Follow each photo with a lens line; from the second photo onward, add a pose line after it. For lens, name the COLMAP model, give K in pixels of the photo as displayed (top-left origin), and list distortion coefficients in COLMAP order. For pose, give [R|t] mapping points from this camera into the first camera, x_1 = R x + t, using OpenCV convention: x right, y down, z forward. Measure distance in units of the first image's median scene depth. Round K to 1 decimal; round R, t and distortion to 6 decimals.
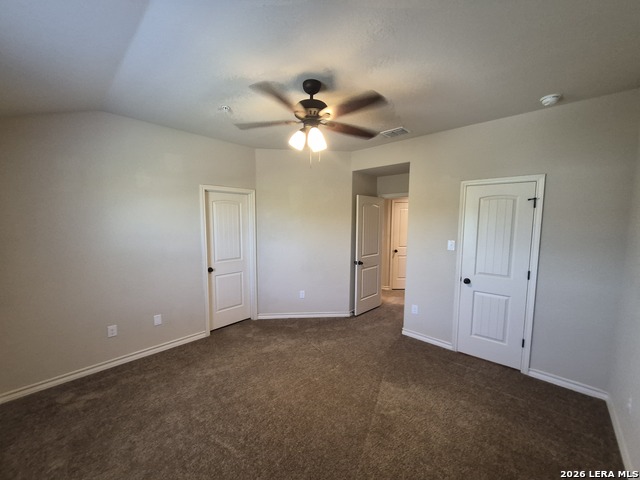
lens RADIAL K [[246.7, 0, 320.0], [0, 246.7, 240.0], [0, 0, 1]] dist [0.000798, 0.000028]
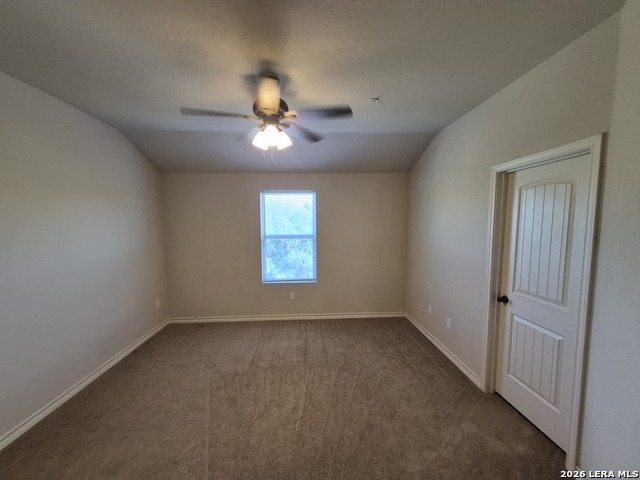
lens RADIAL K [[253.5, 0, 316.2], [0, 253.5, 240.2], [0, 0, 1]] dist [0.011166, -0.000018]
pose [[-0.703153, 0.054788, -0.708924, 0.341439], [-0.050207, 0.990713, 0.126363, -0.086192], [0.709263, 0.124445, -0.693872, 1.107822]]
